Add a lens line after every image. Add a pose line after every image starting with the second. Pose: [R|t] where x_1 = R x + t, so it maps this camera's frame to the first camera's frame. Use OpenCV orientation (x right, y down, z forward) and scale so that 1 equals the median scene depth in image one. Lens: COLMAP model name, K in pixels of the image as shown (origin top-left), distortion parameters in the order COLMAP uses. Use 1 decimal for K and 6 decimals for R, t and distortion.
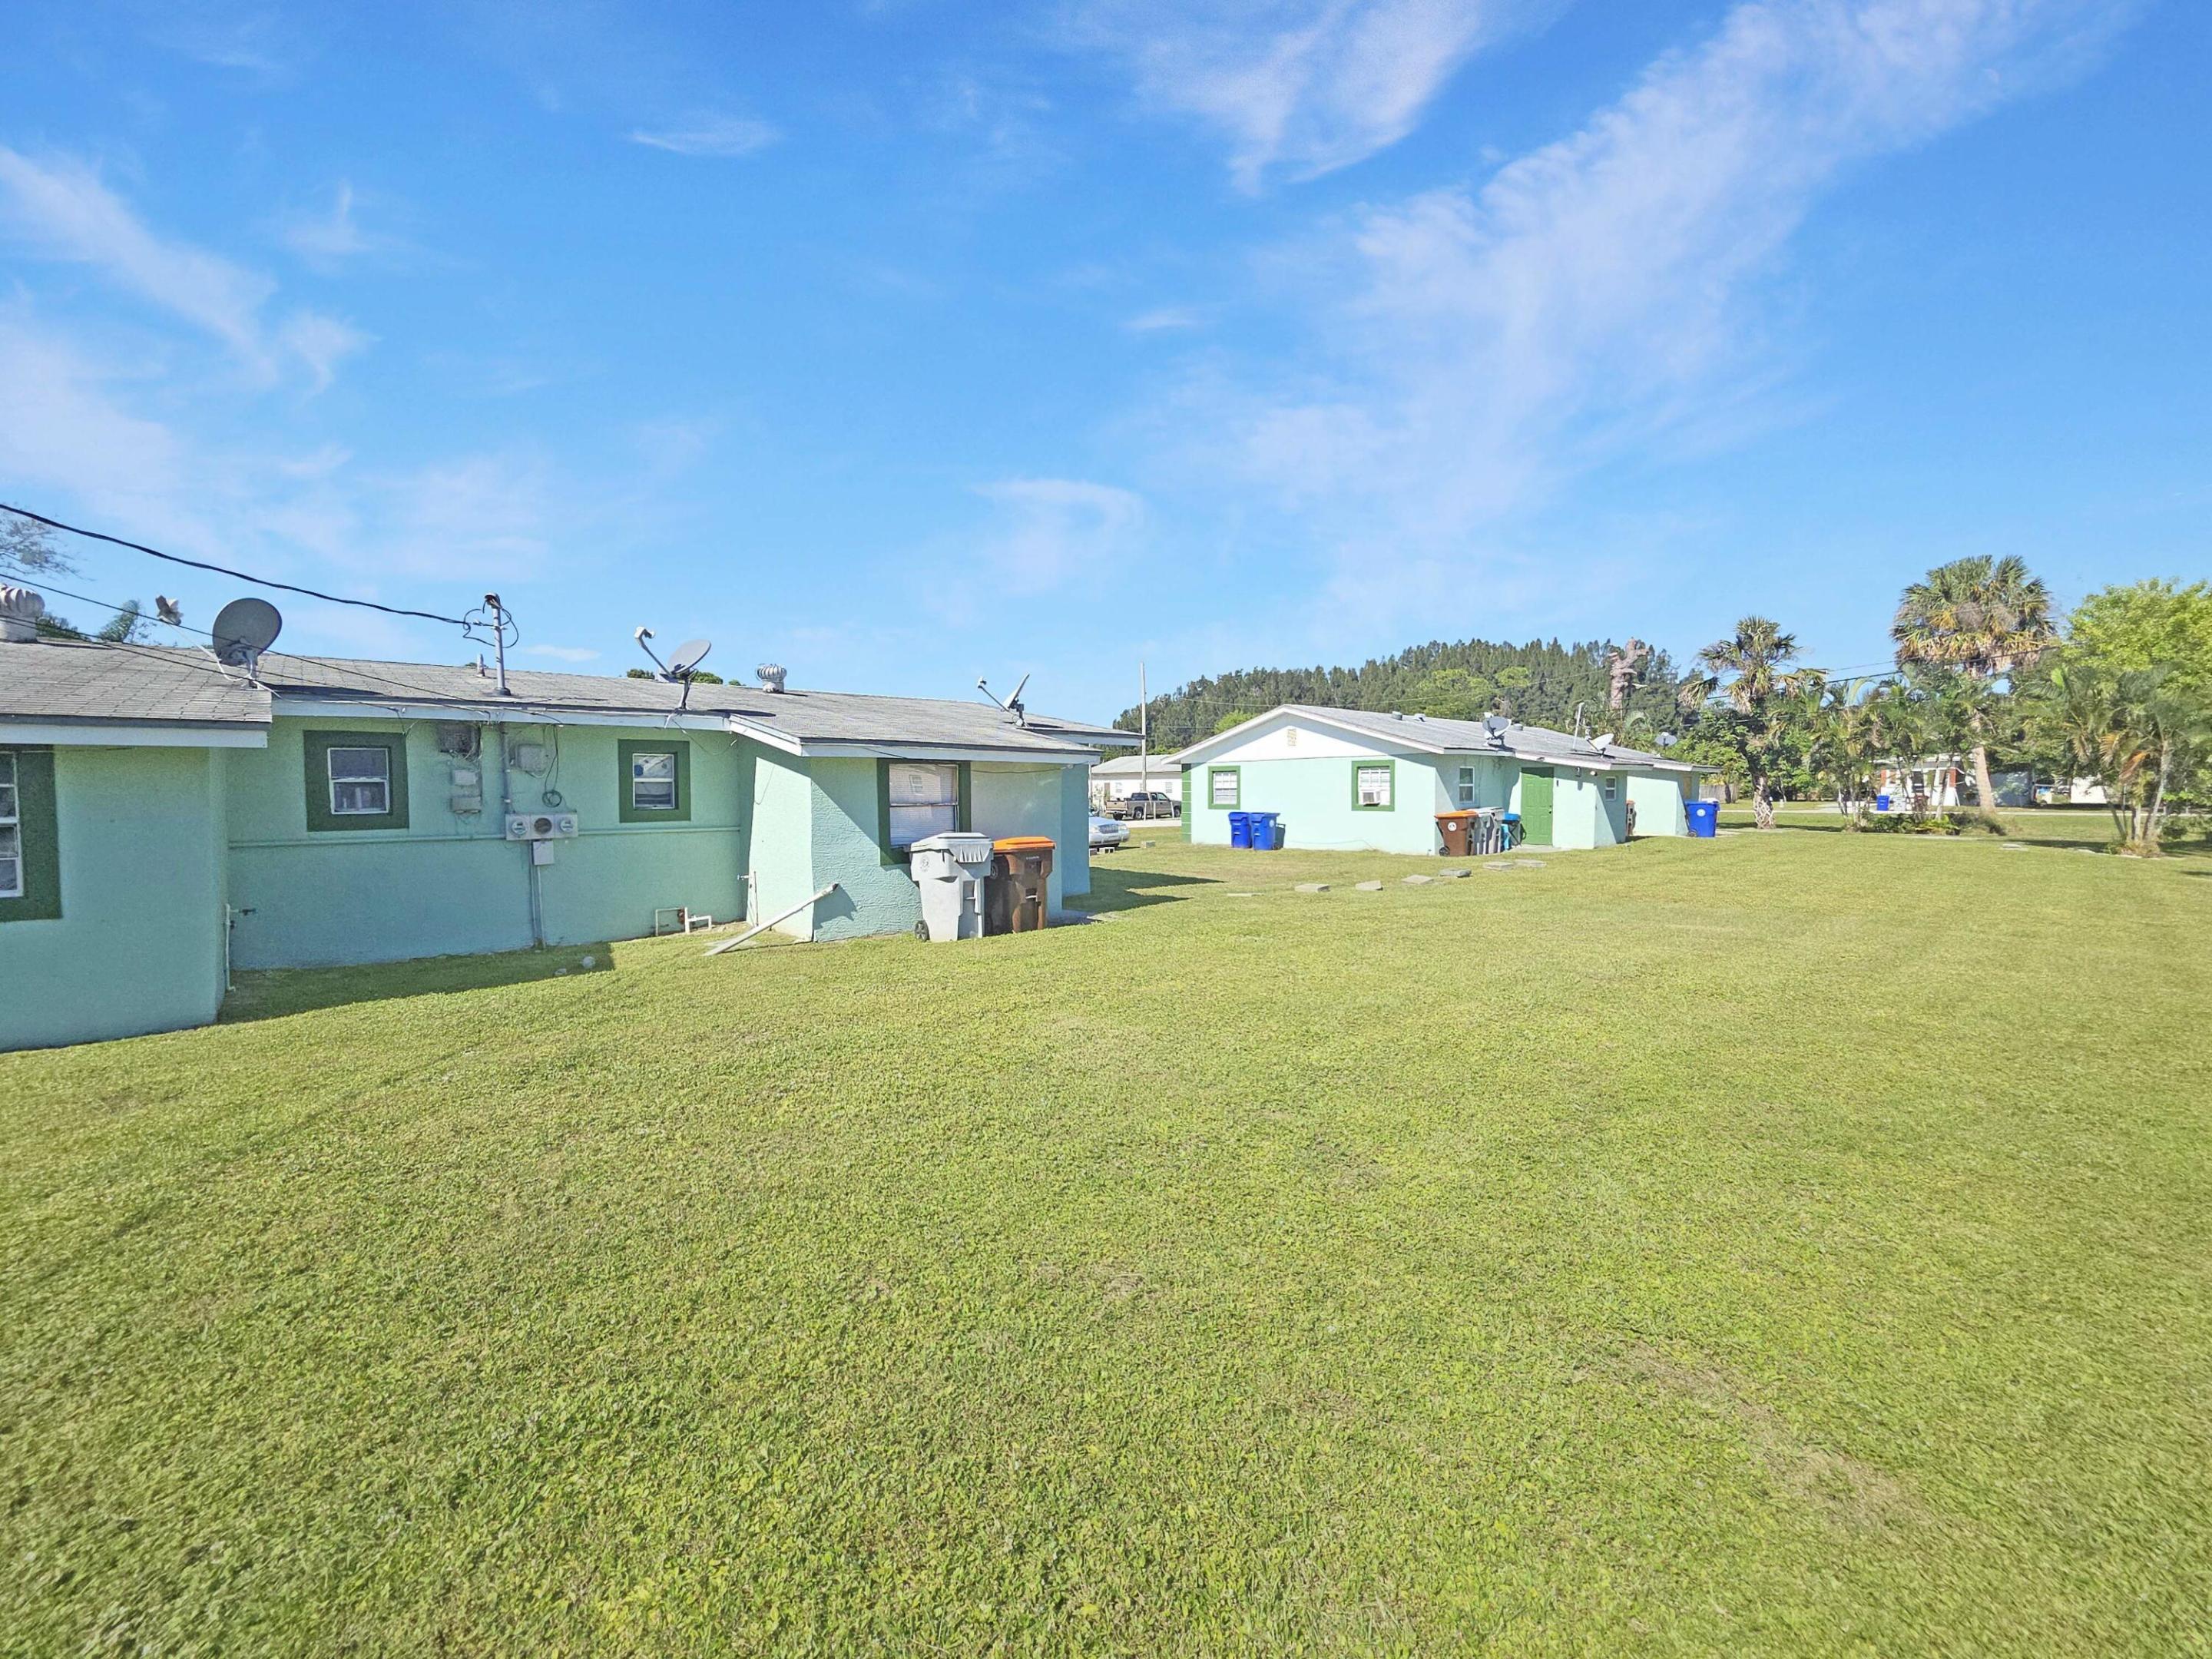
lens RADIAL K [[913.6, 0, 1110.7], [0, 913.6, 825.1], [0, 0, 1]] dist [0.001469, 0.000181]
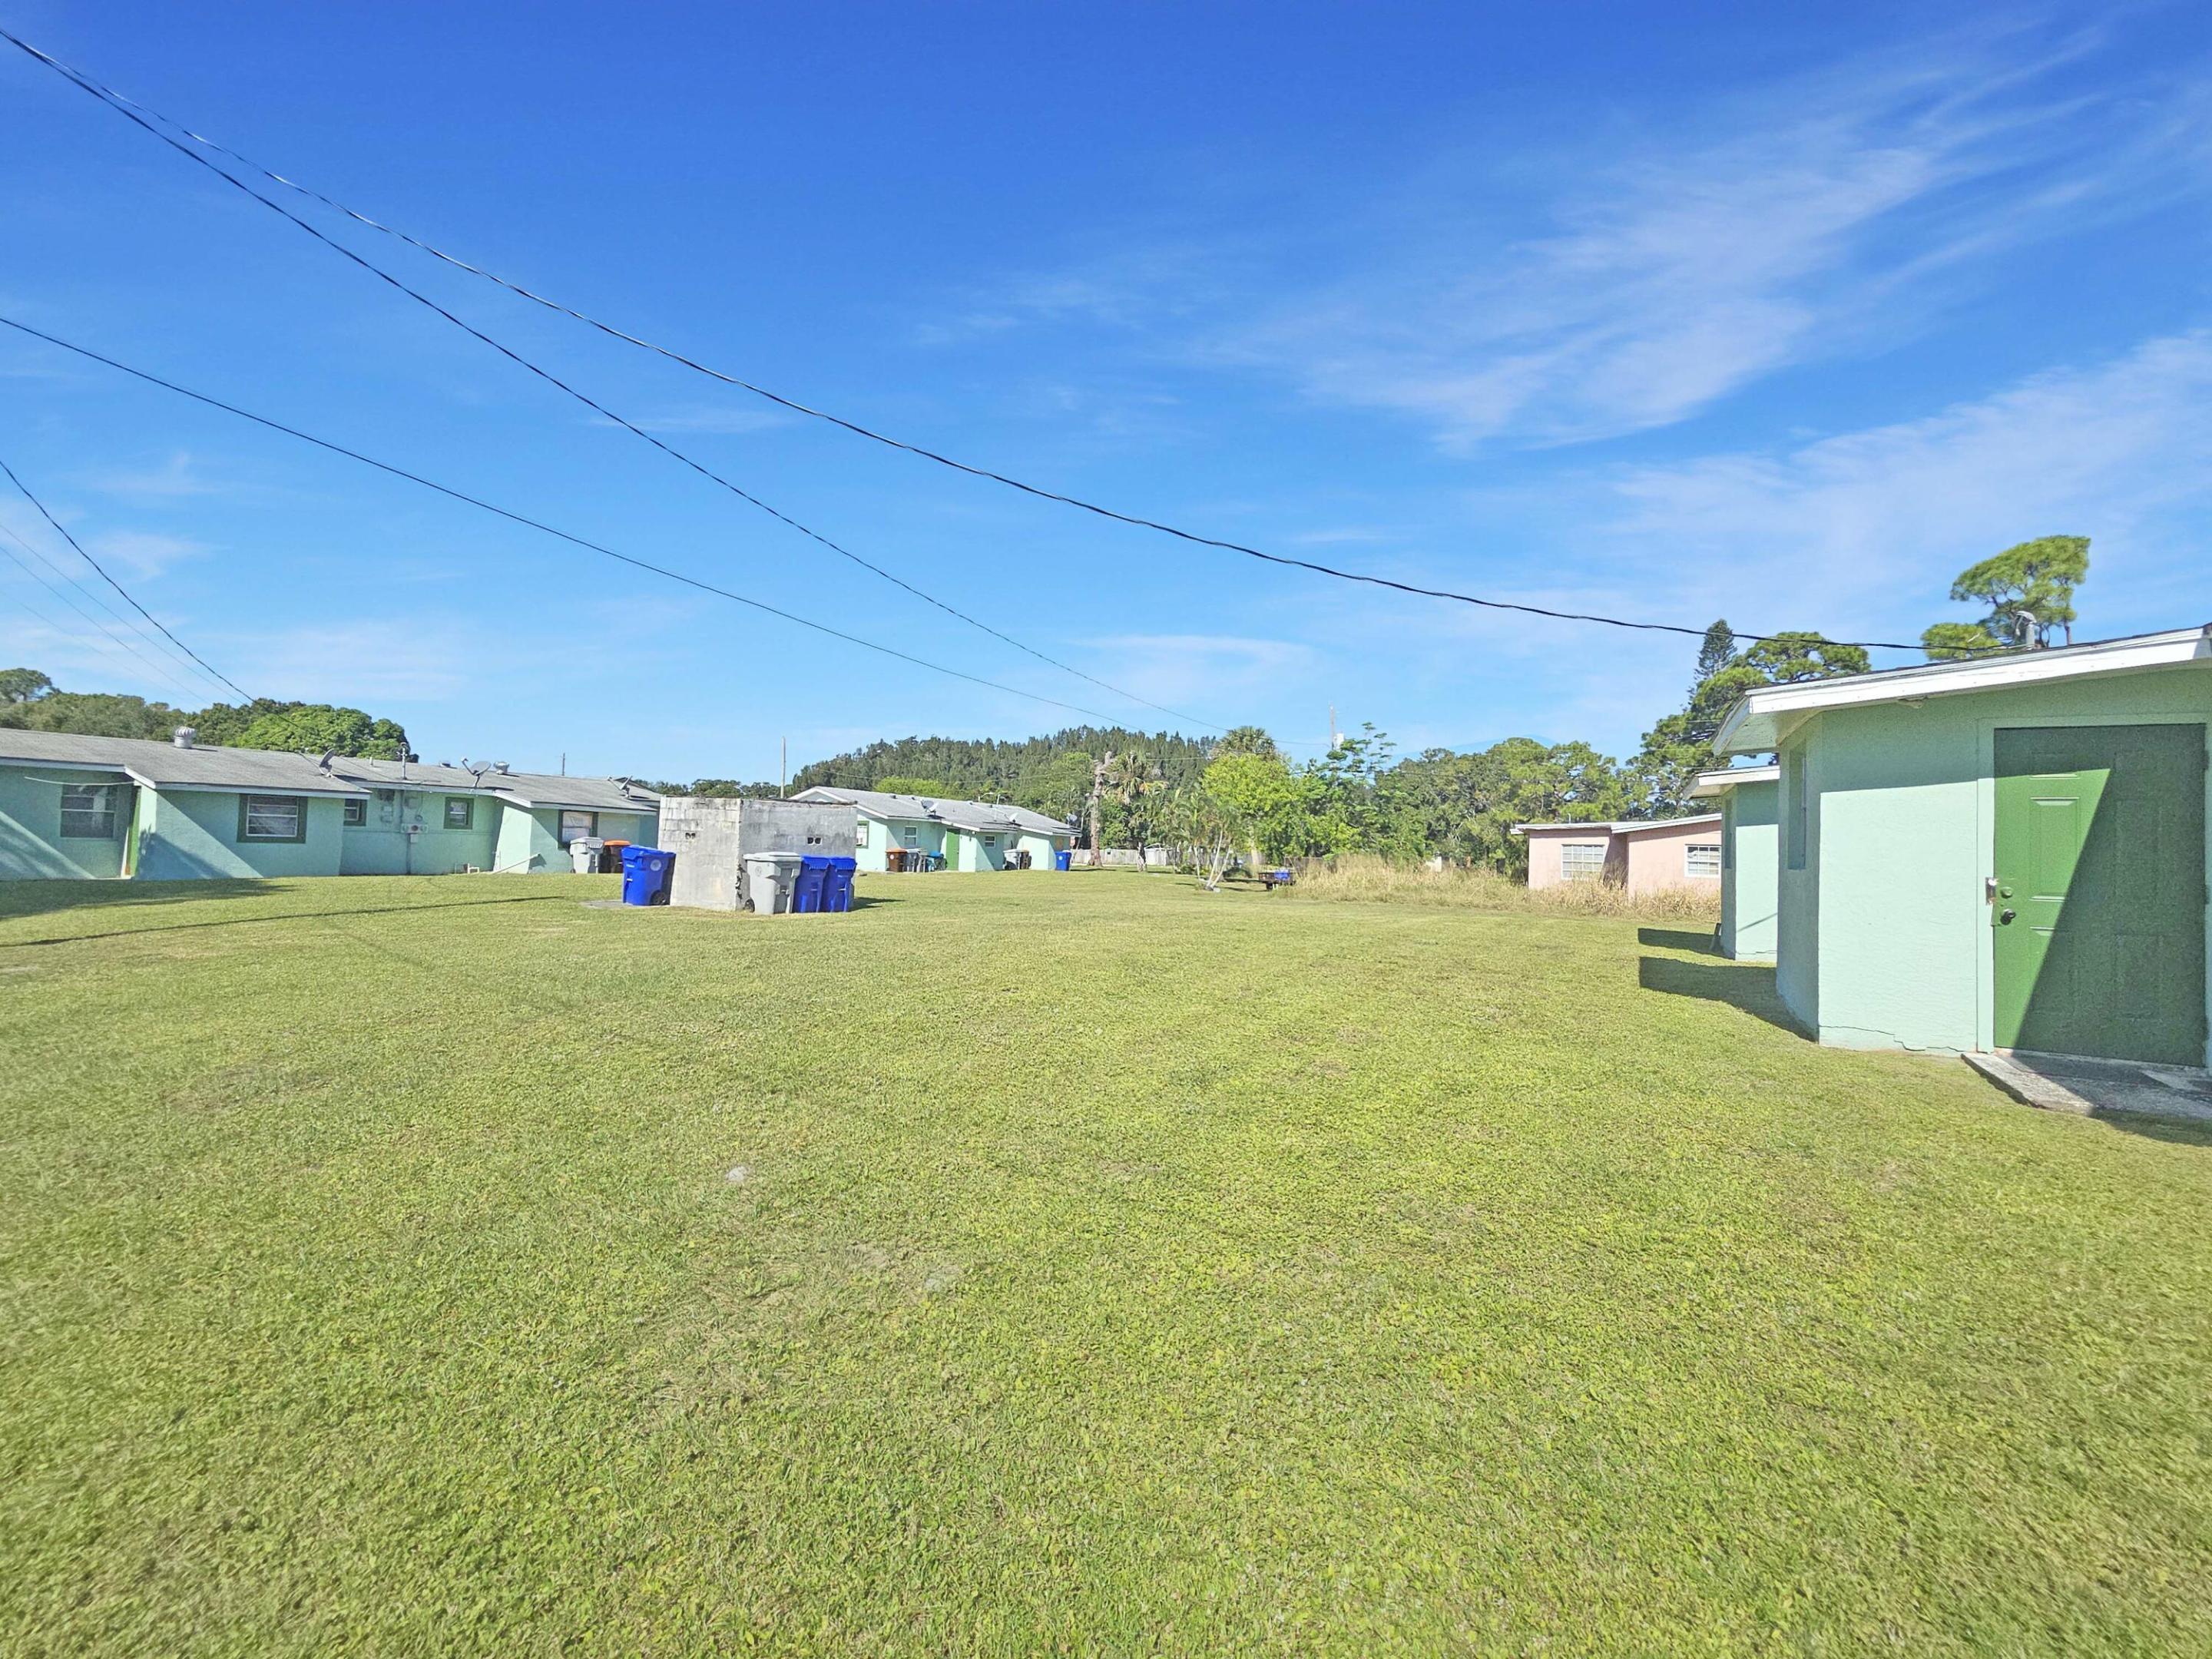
lens RADIAL K [[906.0, 0, 1122.0], [0, 906.0, 825.4], [0, 0, 1]] dist [0.002592, -0.000065]
pose [[0.944387, 0.045665, 0.325651, 0.320003], [-0.024677, 0.997360, -0.068291, 0.083470], [-0.327910, 0.056457, 0.943021, -1.484176]]
